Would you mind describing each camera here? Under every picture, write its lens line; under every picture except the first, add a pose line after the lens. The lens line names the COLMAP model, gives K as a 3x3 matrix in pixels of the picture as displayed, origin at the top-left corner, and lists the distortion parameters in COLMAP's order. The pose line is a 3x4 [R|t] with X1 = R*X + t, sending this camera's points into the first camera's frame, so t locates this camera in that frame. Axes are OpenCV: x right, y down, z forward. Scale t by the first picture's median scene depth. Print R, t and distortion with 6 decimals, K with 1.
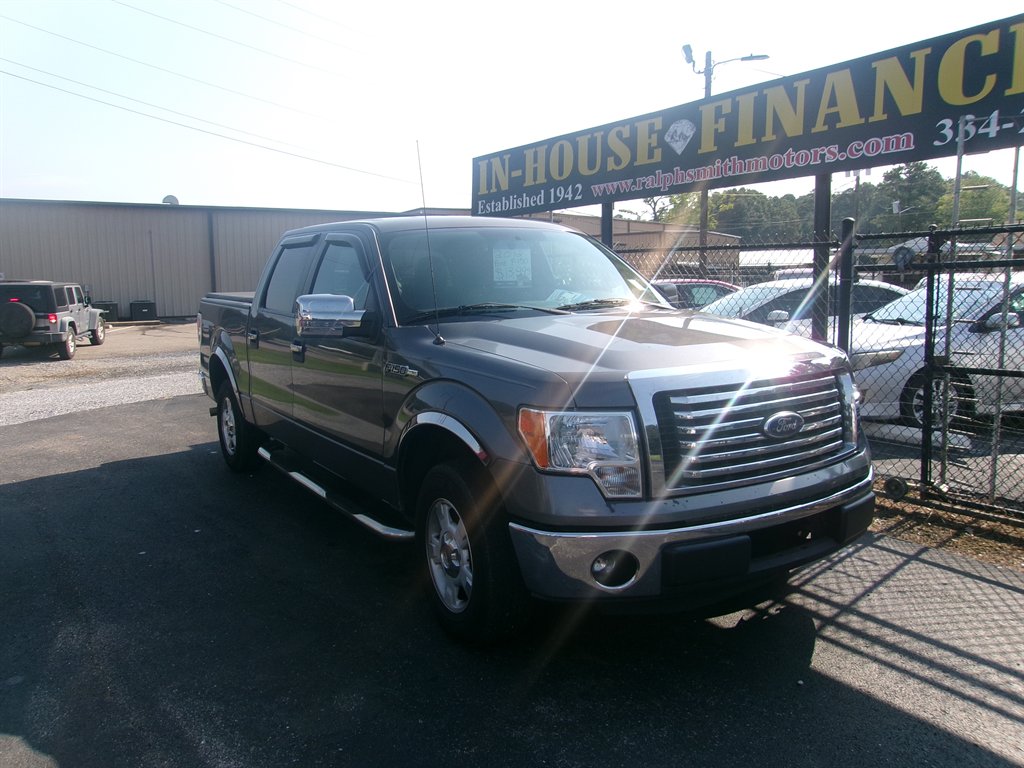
lens RADIAL K [[804.3, 0, 500.5], [0, 804.3, 380.8], [0, 0, 1]] dist [-0.049266, 0.097533]
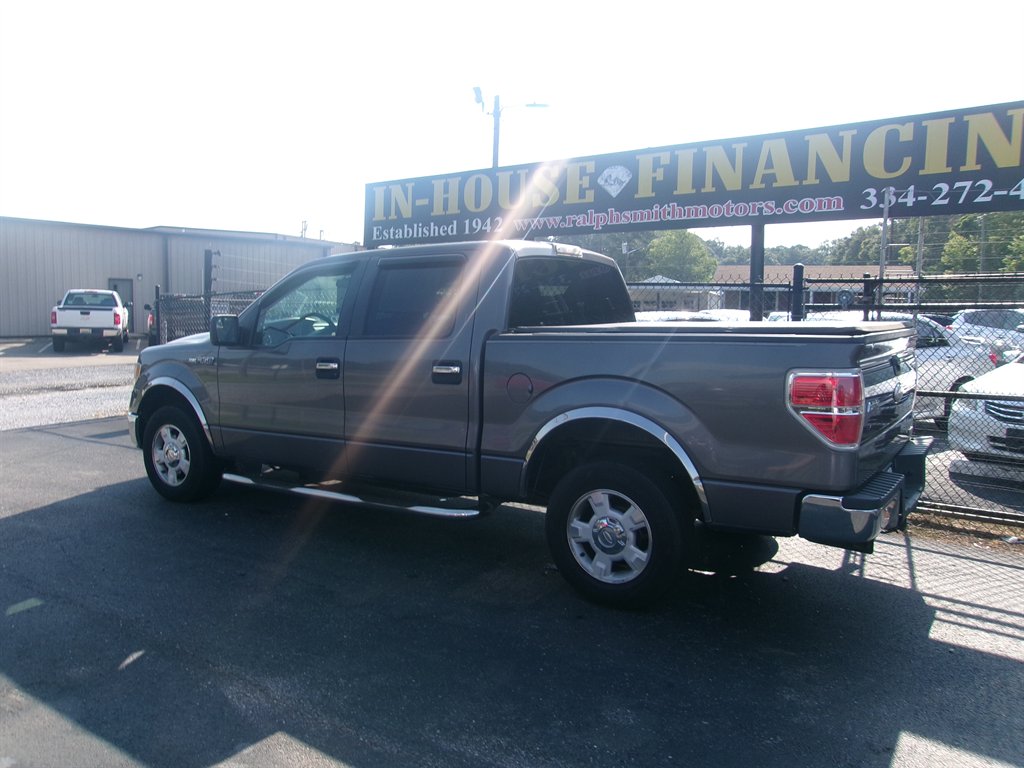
lens RADIAL K [[804.3, 0, 500.5], [0, 804.3, 380.8], [0, 0, 1]] dist [-0.049266, 0.097533]
pose [[0.946599, -0.003428, 0.322396, -0.336590], [0.014189, 0.999418, -0.031031, -0.000996], [-0.322102, 0.033949, 0.946096, 0.028813]]
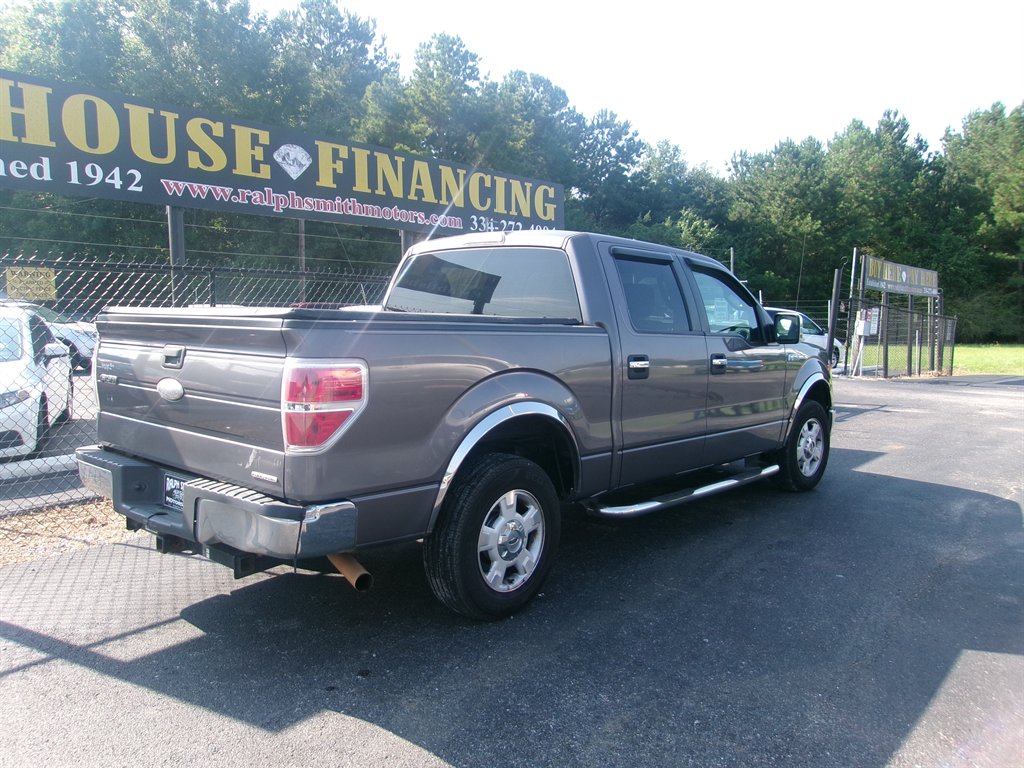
lens RADIAL K [[804.3, 0, 500.5], [0, 804.3, 380.8], [0, 0, 1]] dist [-0.049266, 0.097533]
pose [[-0.267510, -0.067540, 0.961185, -0.992693], [0.116381, 0.987973, 0.101813, -0.130641], [-0.956501, 0.139099, -0.256432, 1.271303]]
